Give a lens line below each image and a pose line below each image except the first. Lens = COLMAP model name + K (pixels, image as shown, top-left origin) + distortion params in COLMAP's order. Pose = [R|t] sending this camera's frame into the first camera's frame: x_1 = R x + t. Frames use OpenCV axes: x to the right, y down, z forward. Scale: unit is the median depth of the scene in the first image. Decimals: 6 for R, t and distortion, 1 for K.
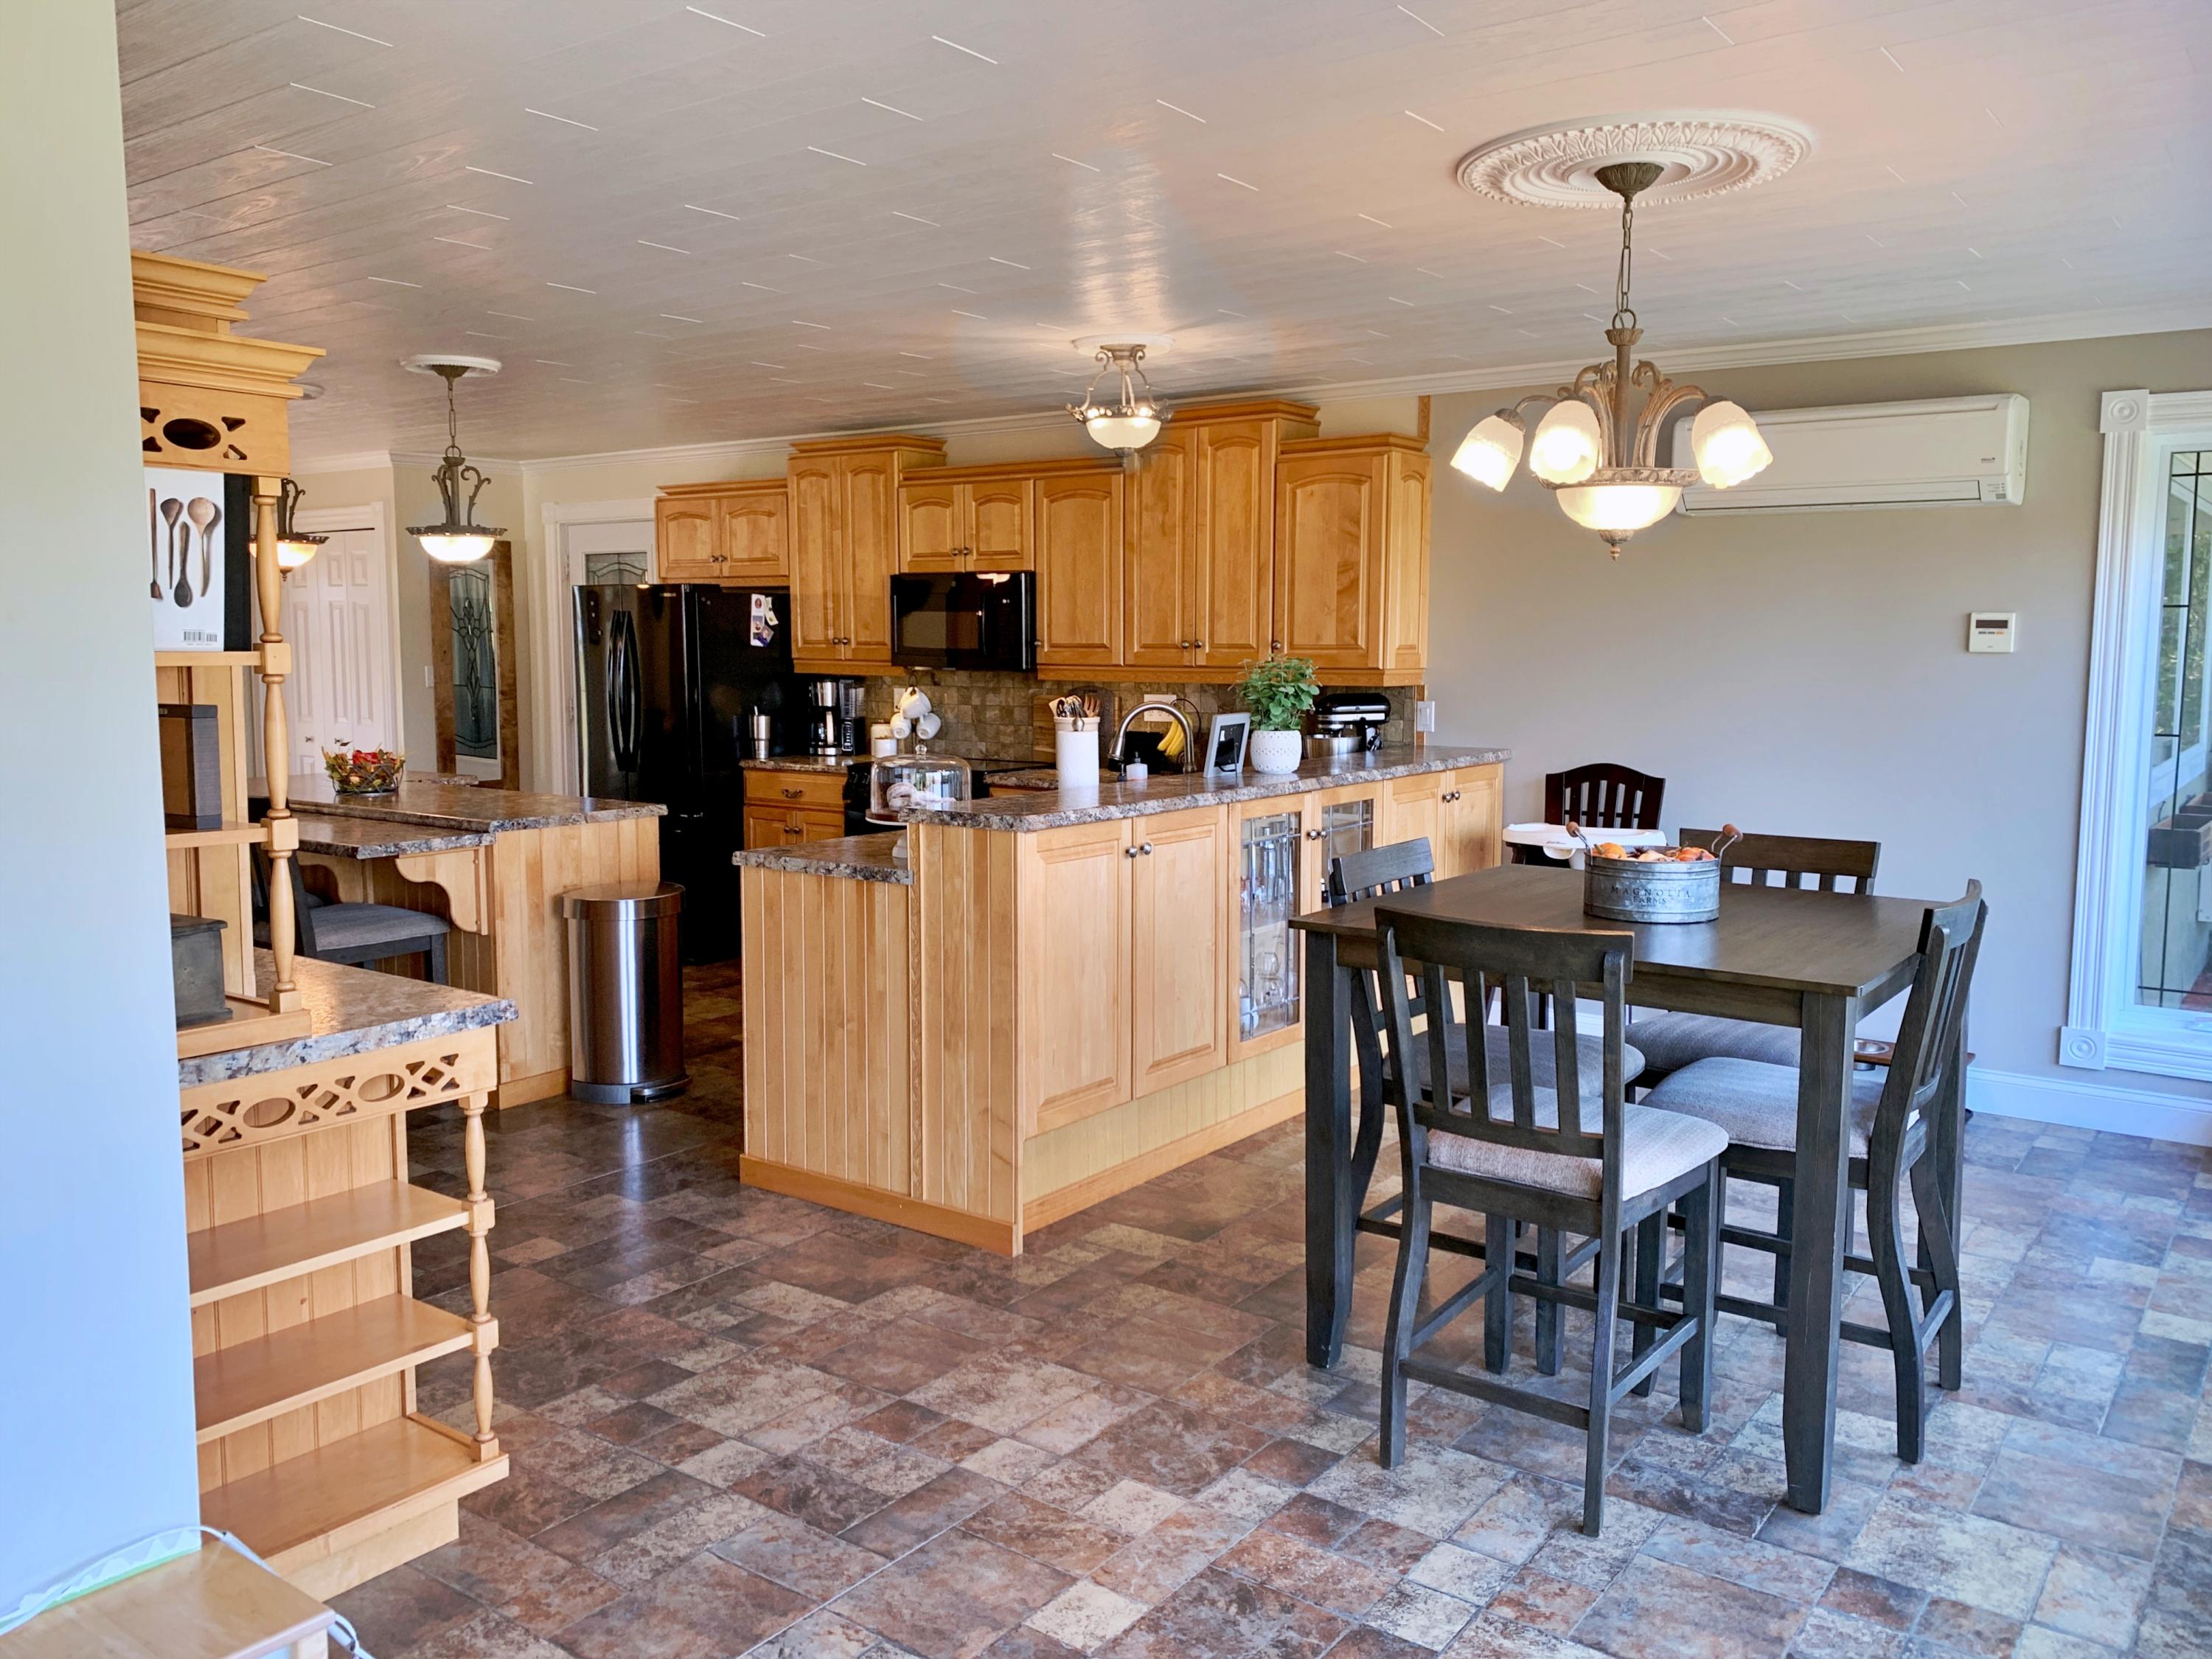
lens RADIAL K [[1757.3, 0, 1100.2], [0, 1757.3, 821.5], [0, 0, 1]] dist [0.163505, -0.402676]
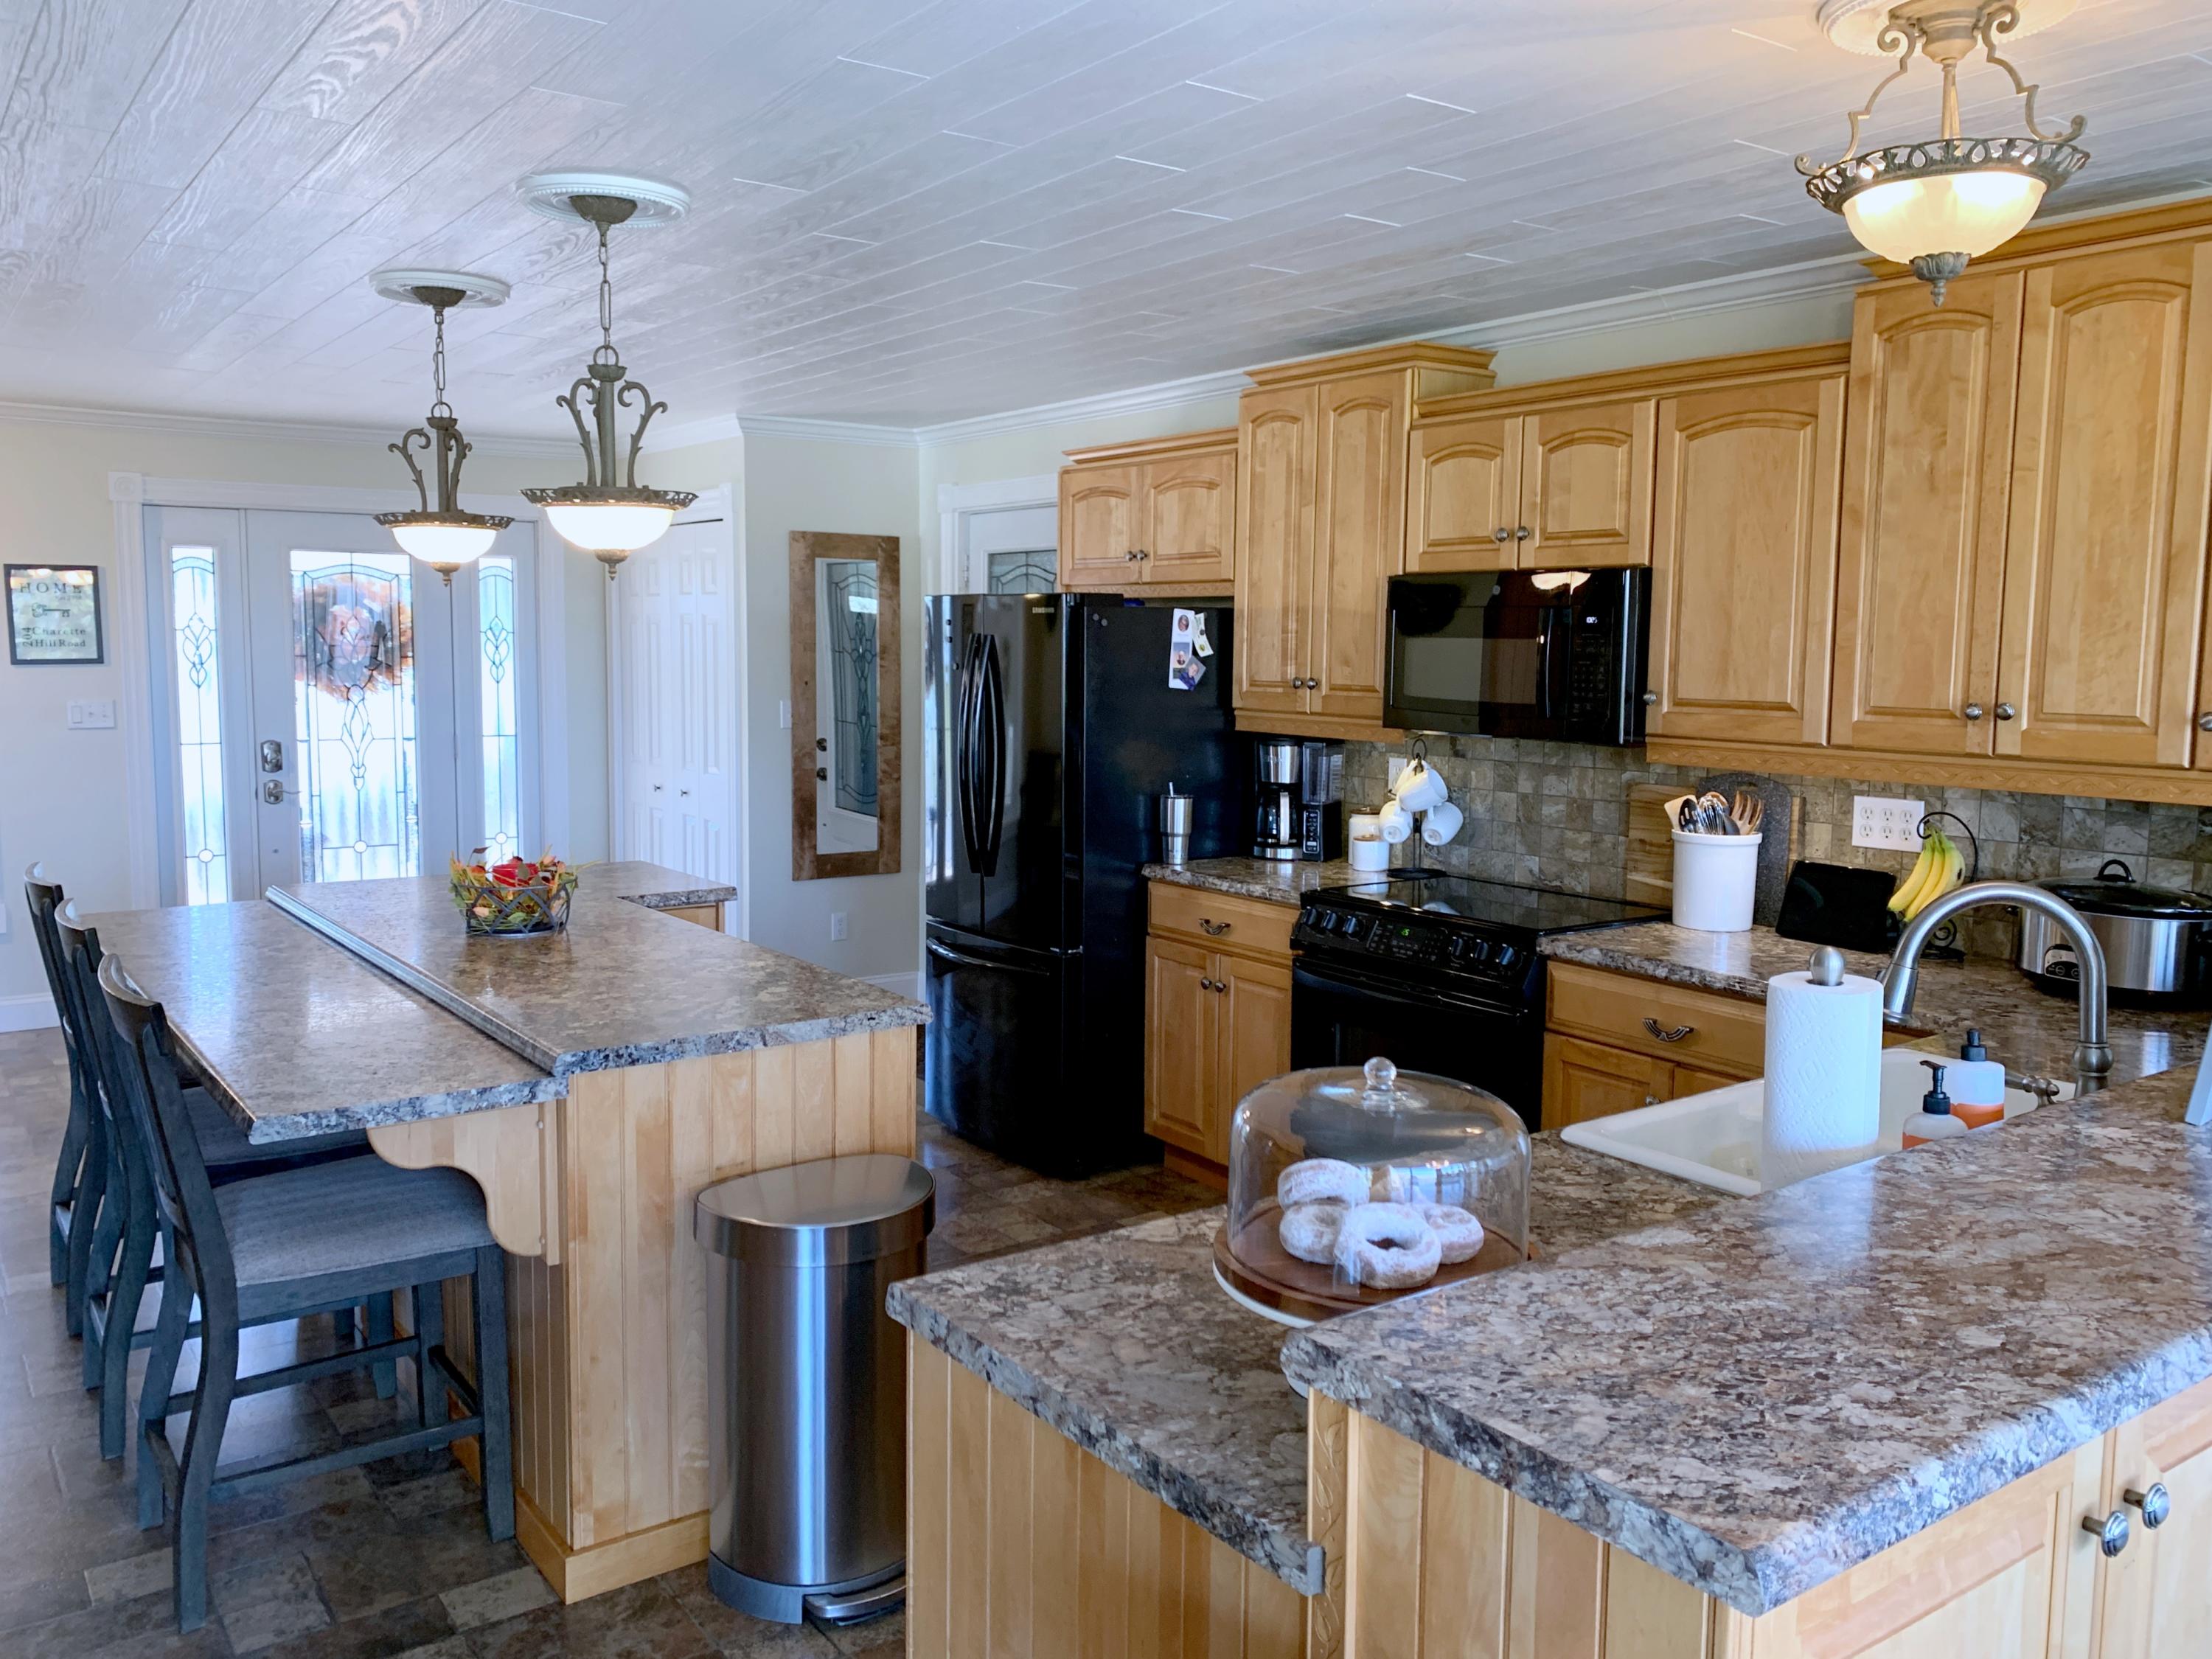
lens RADIAL K [[1757.3, 0, 1100.2], [0, 1757.3, 821.5], [0, 0, 1]] dist [0.163505, -0.402676]
pose [[0.955917, 0.040472, -0.290836, -0.033651], [-0.042099, 0.999113, 0.000662, -0.051572], [0.290605, 0.011611, 0.956773, 0.389718]]
